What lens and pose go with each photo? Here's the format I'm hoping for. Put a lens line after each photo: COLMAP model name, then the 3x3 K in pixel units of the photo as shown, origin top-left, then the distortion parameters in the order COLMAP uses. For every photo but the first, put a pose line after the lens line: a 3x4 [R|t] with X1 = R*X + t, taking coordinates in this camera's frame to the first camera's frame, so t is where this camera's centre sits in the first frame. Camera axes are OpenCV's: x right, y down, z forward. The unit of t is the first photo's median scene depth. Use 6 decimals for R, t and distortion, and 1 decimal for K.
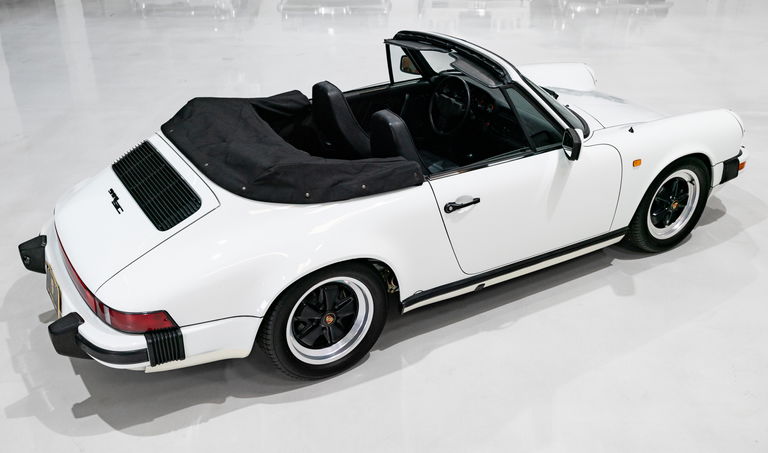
lens RADIAL K [[761.1, 0, 397.5], [0, 761.1, 210.6], [0, 0, 1]] dist [0.003154, 0.000000]
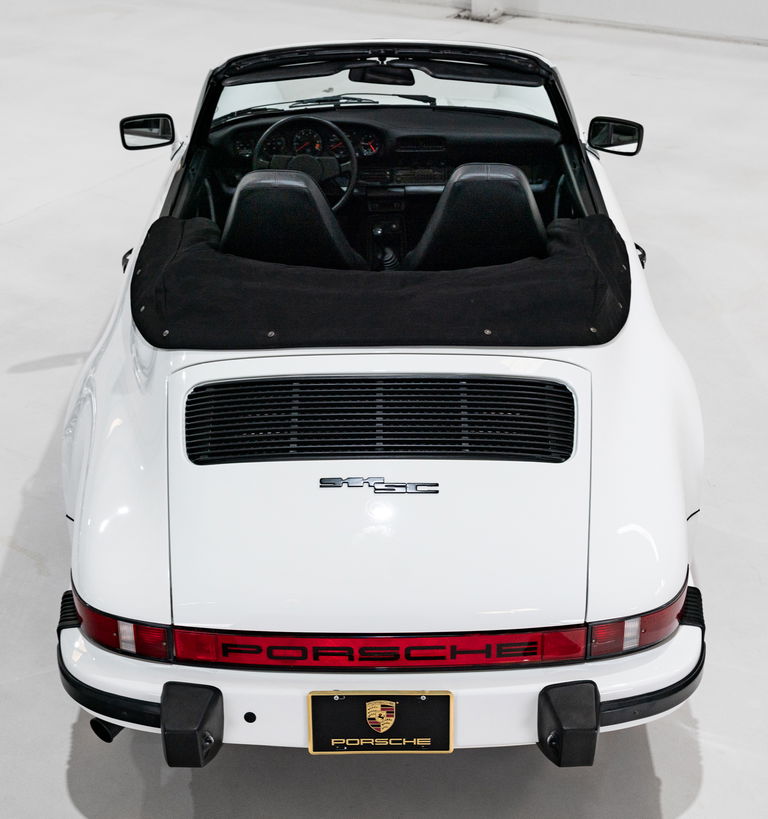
lens RADIAL K [[1265.4, 0, 377.4], [0, 1265.4, 367.0], [0, 0, 1]] dist [0.005816, 0.000000]
pose [[0.535869, -0.404458, 0.741120, -0.949062], [0.387176, 0.897772, 0.210000, -0.252421], [-0.750293, 0.174411, 0.637685, 0.494633]]
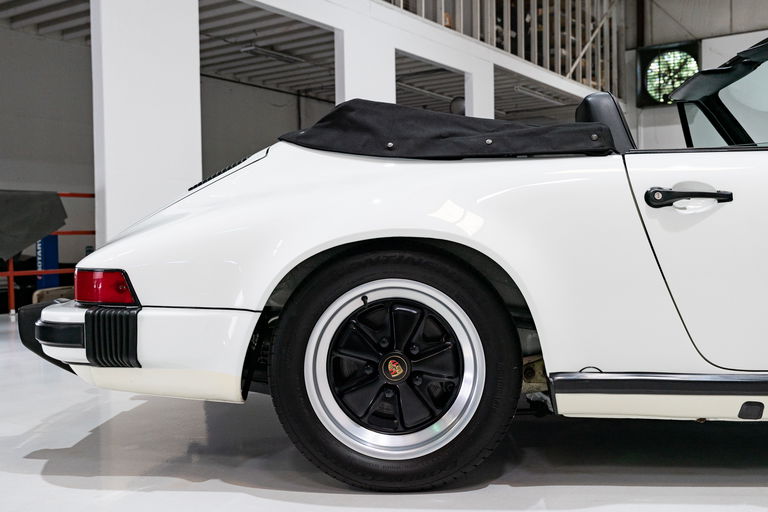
lens RADIAL K [[810.8, 0, 389.5], [0, 810.8, 254.1], [0, 0, 1]] dist [0.006115, 0.000000]
pose [[0.828030, -0.005038, -0.560661, 0.233854], [-0.229114, 0.909621, -0.346548, 0.272309], [0.511735, 0.415408, 0.752040, 0.533408]]
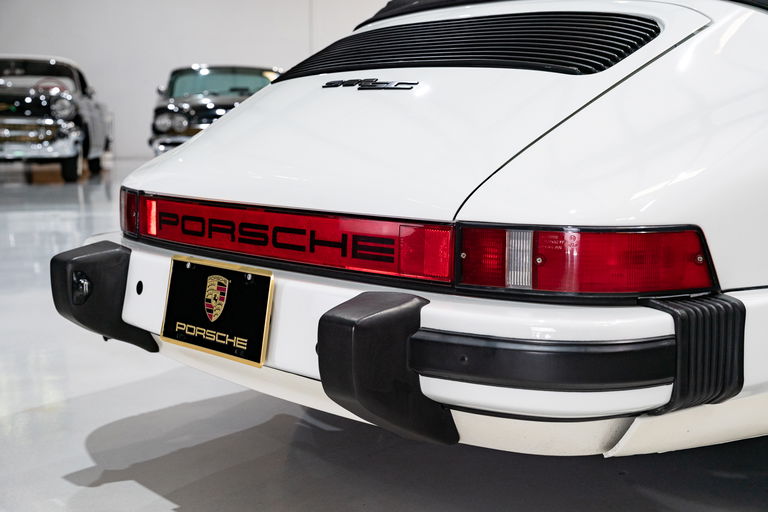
lens RADIAL K [[1071.2, 0, 397.3], [0, 1071.2, 246.3], [0, 0, 1]] dist [0.035385, 0.000000]
pose [[0.982274, -0.031389, 0.184802, -0.471123], [0.090700, 0.942374, -0.322032, 0.251341], [-0.164045, 0.333086, 0.928517, 0.521963]]
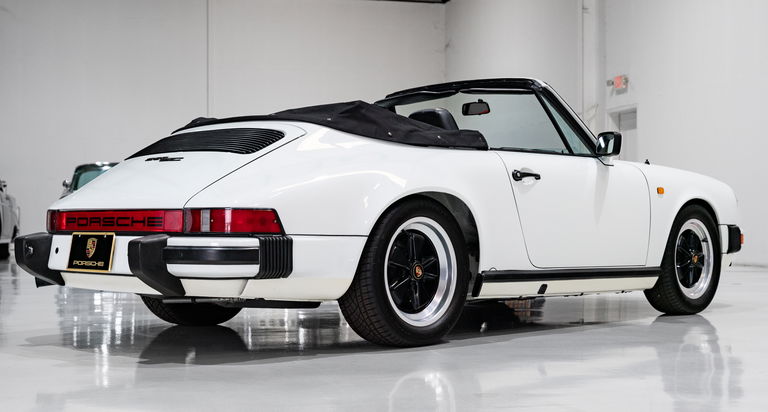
lens RADIAL K [[1115.1, 0, 416.1], [0, 1115.1, 226.6], [0, 0, 1]] dist [-0.017846, 0.000000]
pose [[0.961287, -0.007518, 0.275446, -0.455756], [0.126796, 0.899575, -0.417957, 0.647238], [-0.244642, 0.436702, 0.865703, -0.156336]]
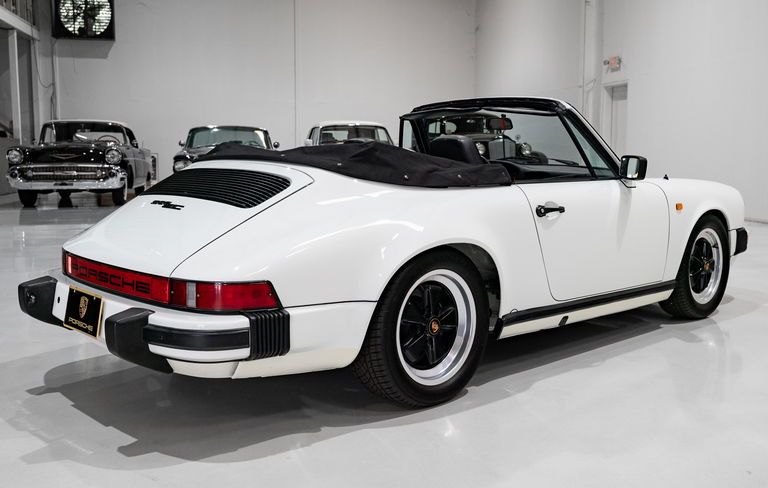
lens RADIAL K [[777.8, 0, 399.8], [0, 777.8, 230.2], [0, 0, 1]] dist [-0.005181, 0.000000]
pose [[0.978214, -0.023297, 0.206289, -0.303823], [0.092508, 0.938490, -0.332683, 0.327342], [-0.185850, 0.344519, 0.920199, 0.182773]]
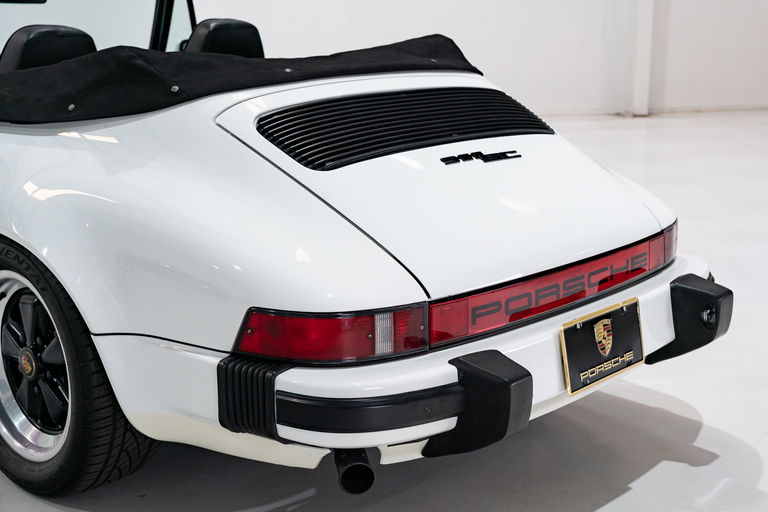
lens RADIAL K [[1071.2, 0, 380.0], [0, 1071.2, 253.2], [0, 0, 1]] dist [0.035385, 0.000000]
pose [[-0.256095, -0.226196, 0.939814, -1.040257], [0.423575, 0.847669, 0.319440, -0.214432], [-0.868907, 0.479888, -0.121273, 1.198316]]
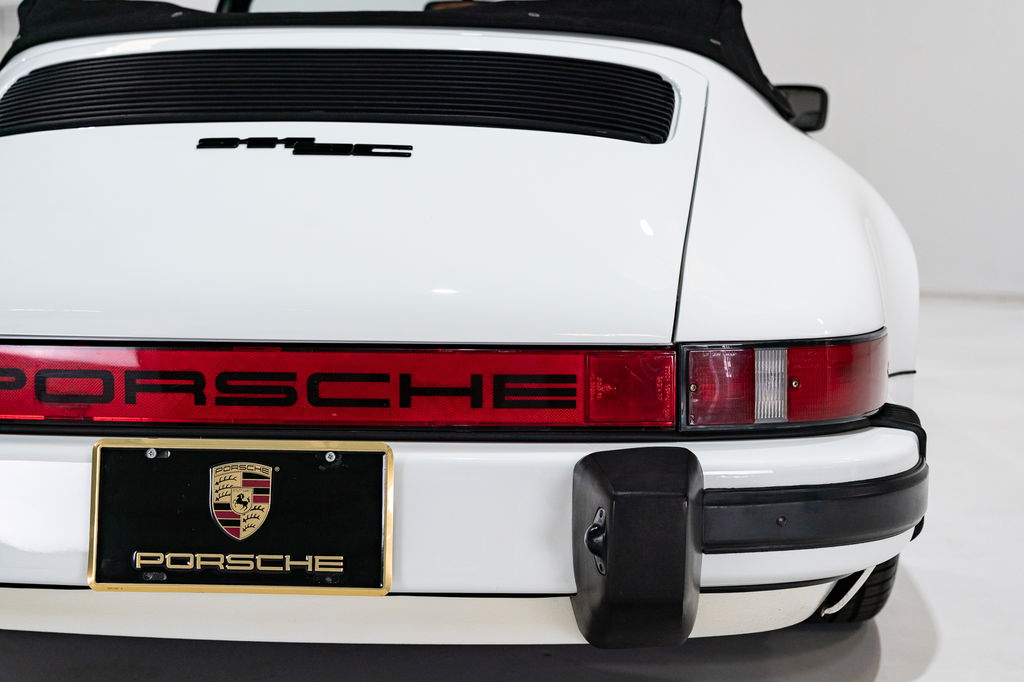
lens RADIAL K [[1428.3, 0, 517.2], [0, 1428.3, 338.9], [0, 0, 1]] dist [0.035385, 0.000000]
pose [[0.576350, -0.105266, 0.810395, -0.748933], [0.358101, 0.923920, -0.134669, 0.142741], [-0.734564, 0.367820, 0.570197, 0.708071]]
